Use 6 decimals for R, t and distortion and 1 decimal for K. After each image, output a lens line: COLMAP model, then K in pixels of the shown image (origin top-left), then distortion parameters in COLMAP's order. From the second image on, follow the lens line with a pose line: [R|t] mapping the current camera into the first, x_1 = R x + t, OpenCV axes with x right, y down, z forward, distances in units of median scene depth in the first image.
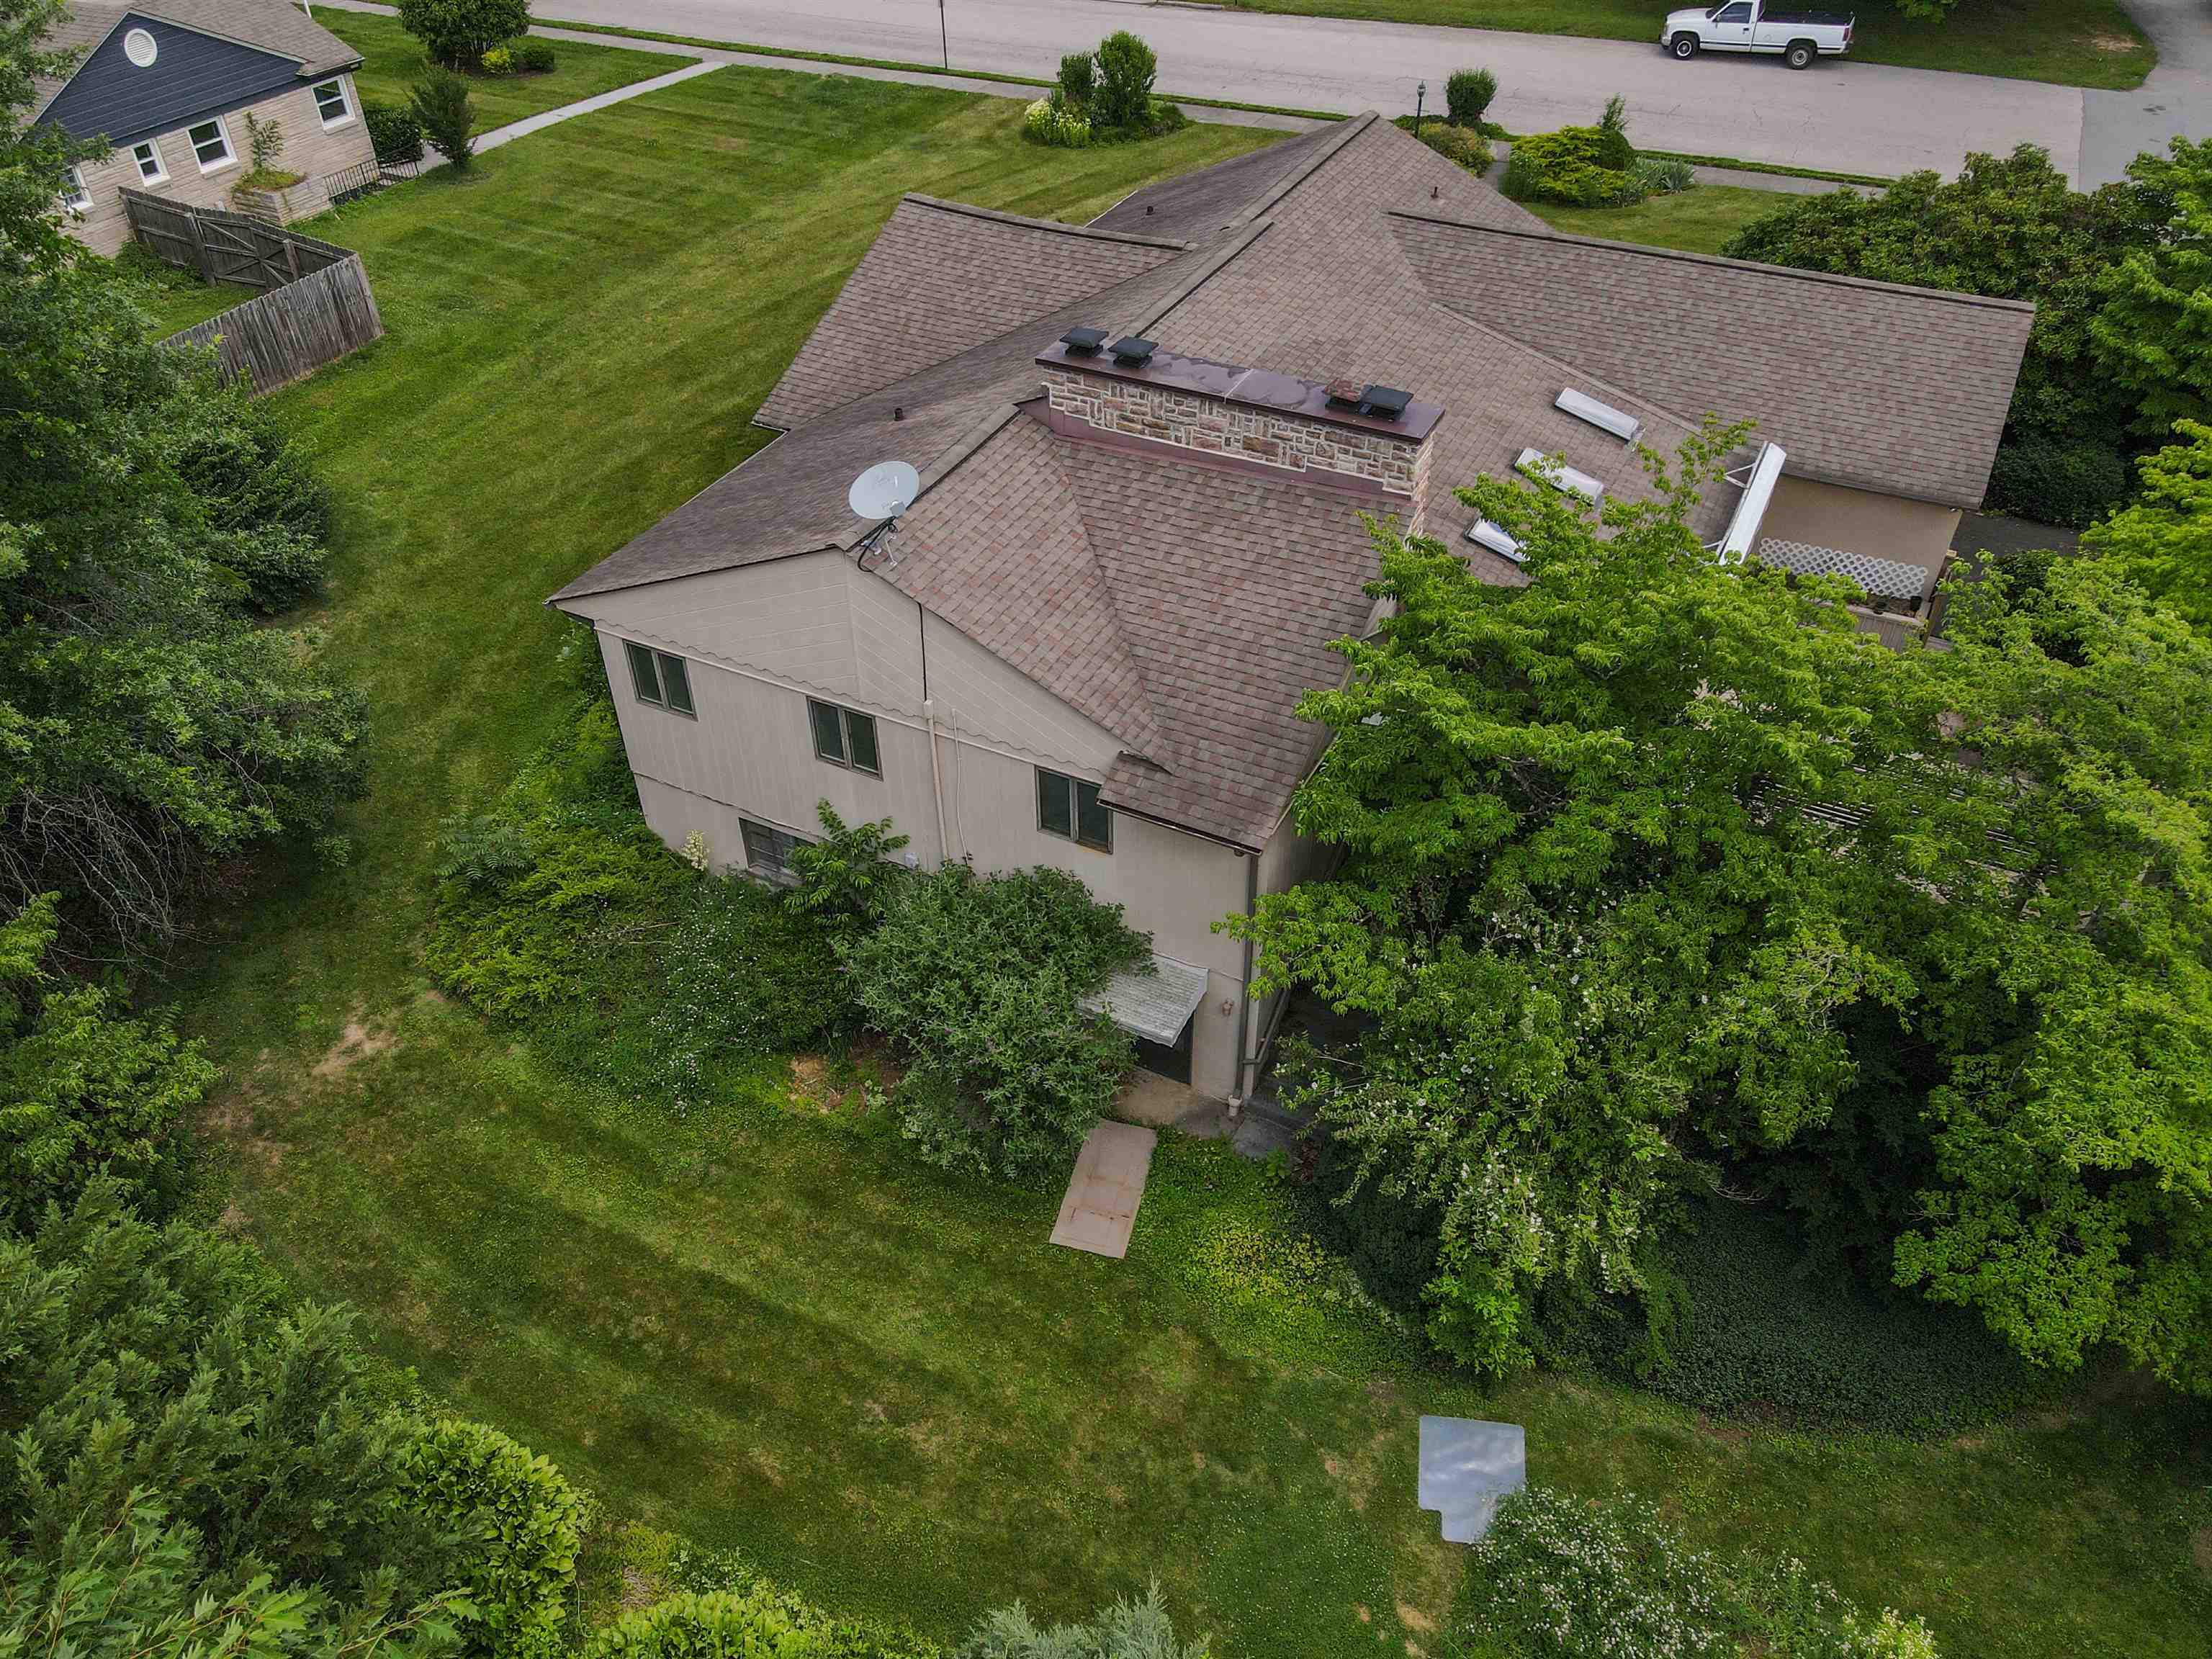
lens RADIAL K [[1614.2, 0, 1101.2], [0, 1614.2, 826.3], [0, 0, 1]] dist [0.015470, 0.013909]
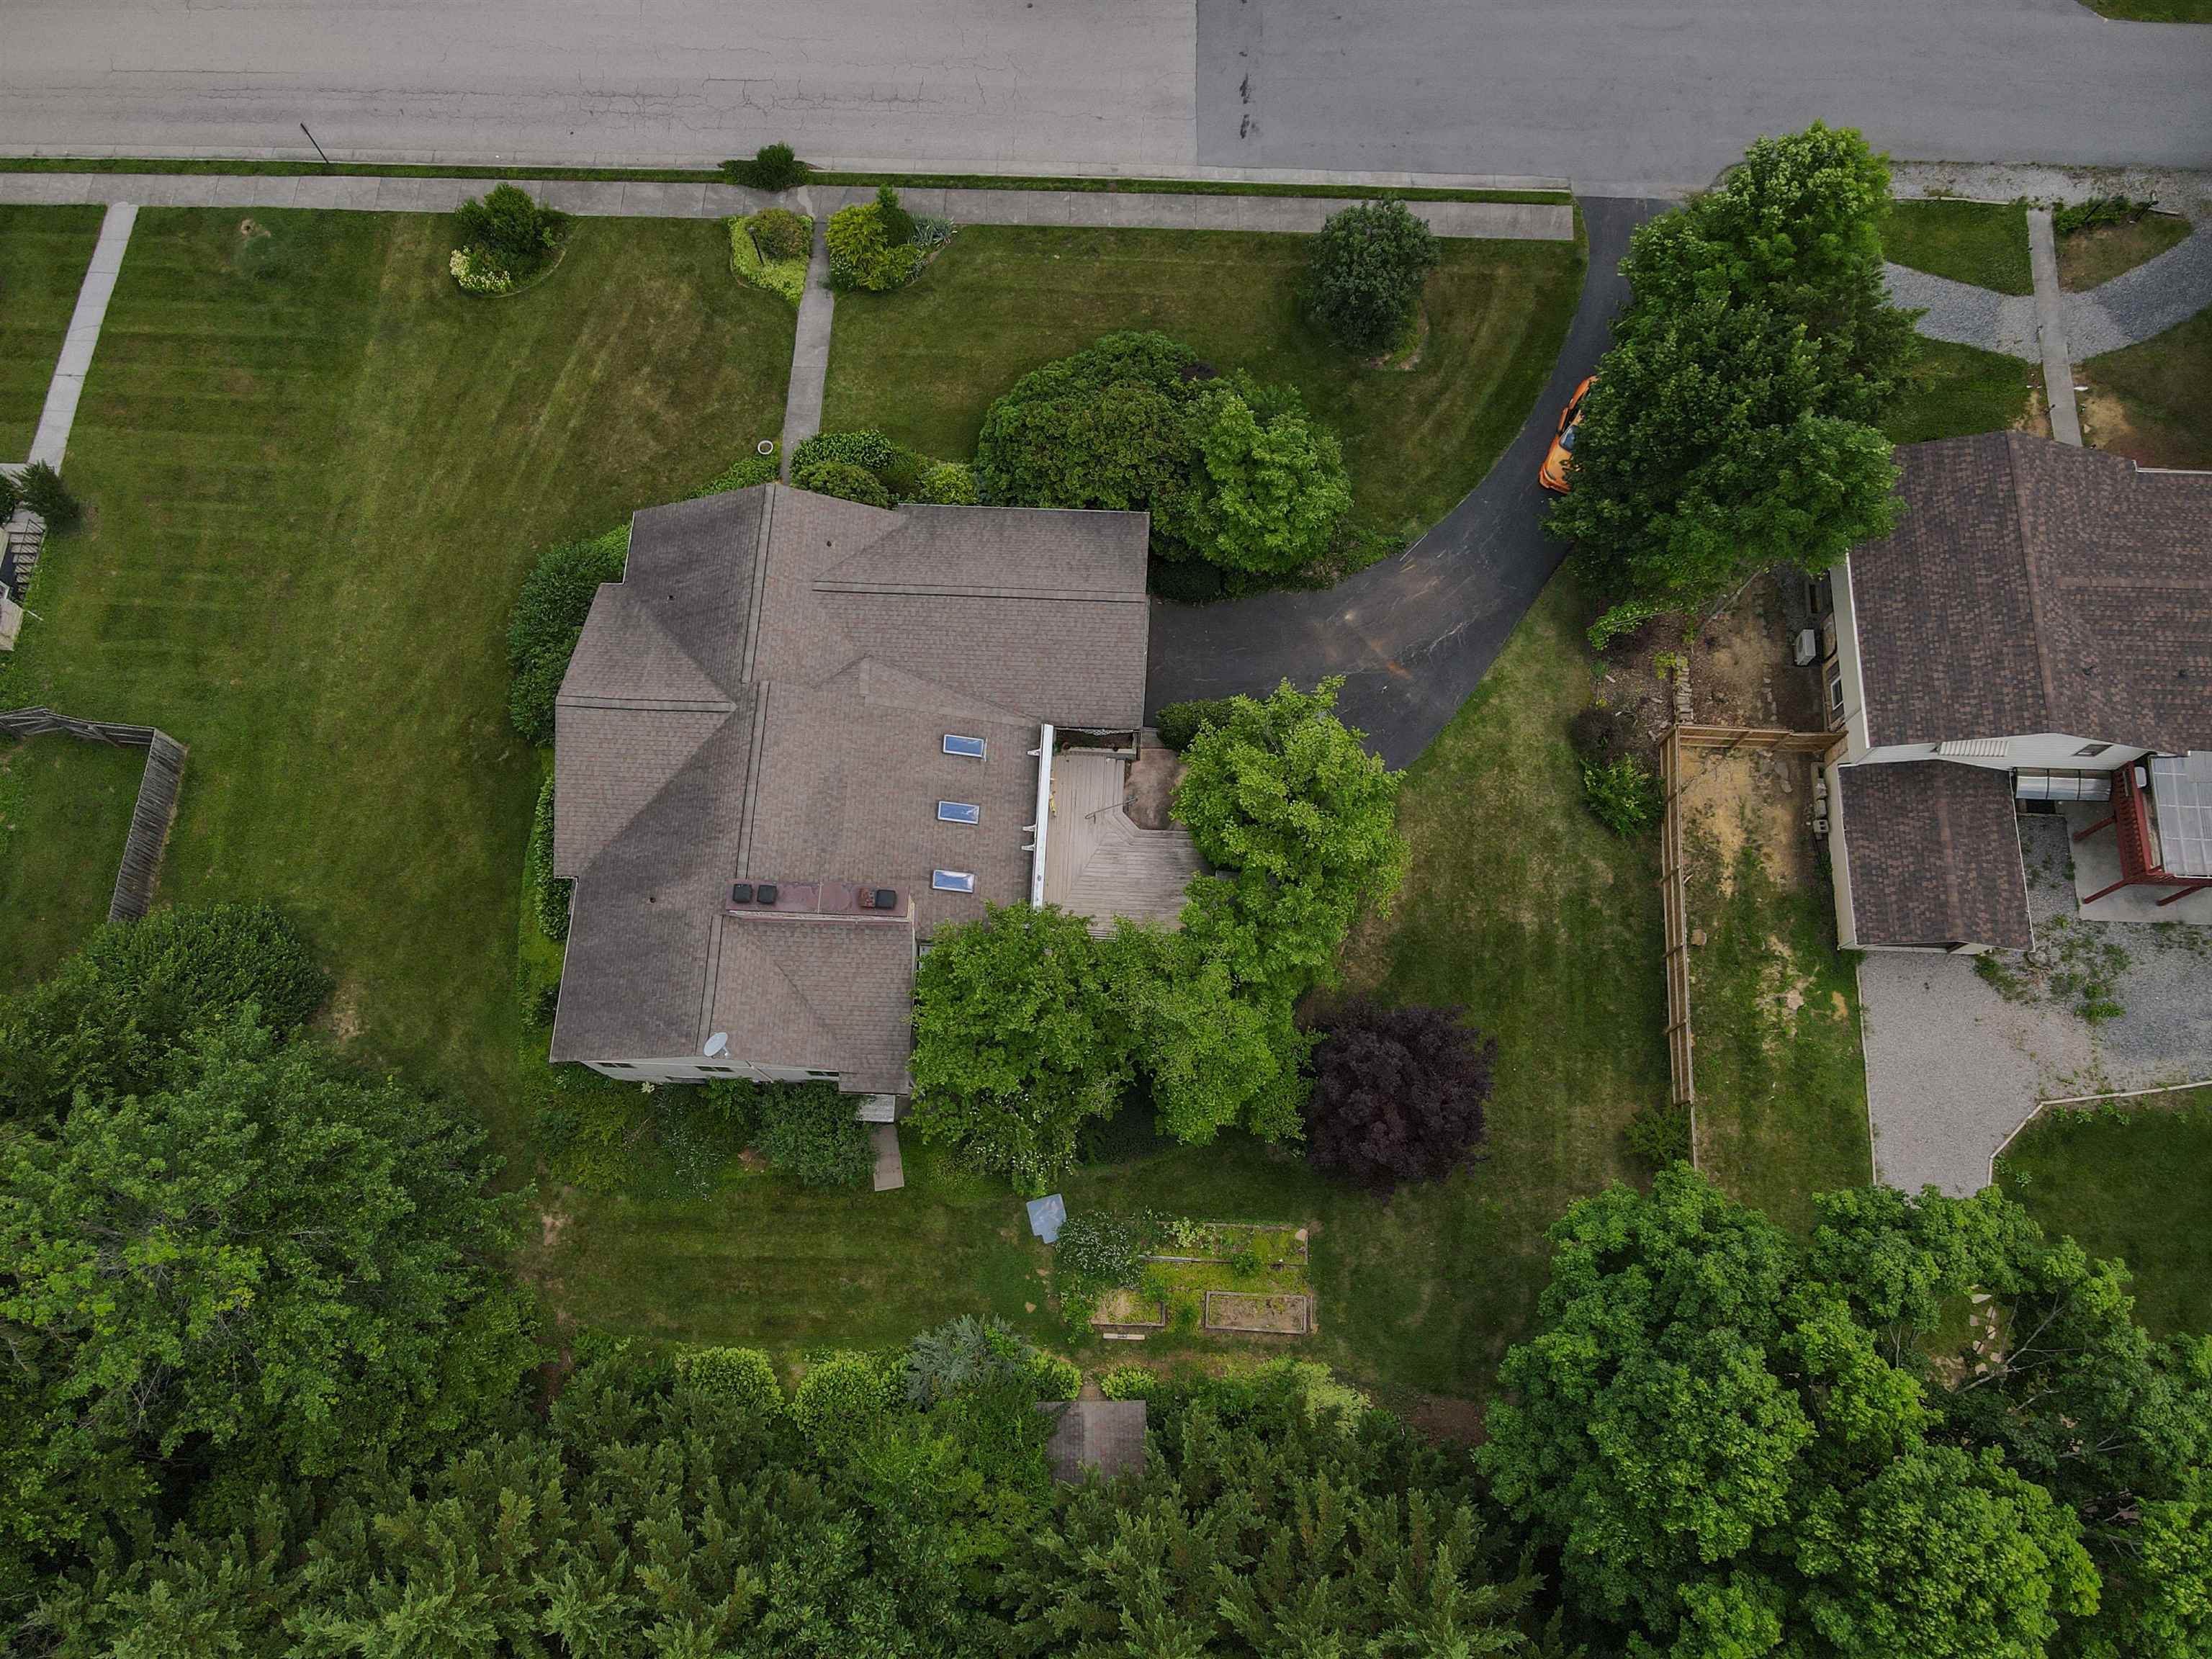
lens RADIAL K [[1614.2, 0, 1101.4], [0, 1614.2, 839.7], [0, 0, 1]] dist [0.015470, 0.013909]
pose [[0.911420, -0.395066, 0.115047, 0.186956], [0.273199, 0.790077, 0.548763, -1.267936], [-0.307694, -0.468722, 0.828024, -0.828232]]
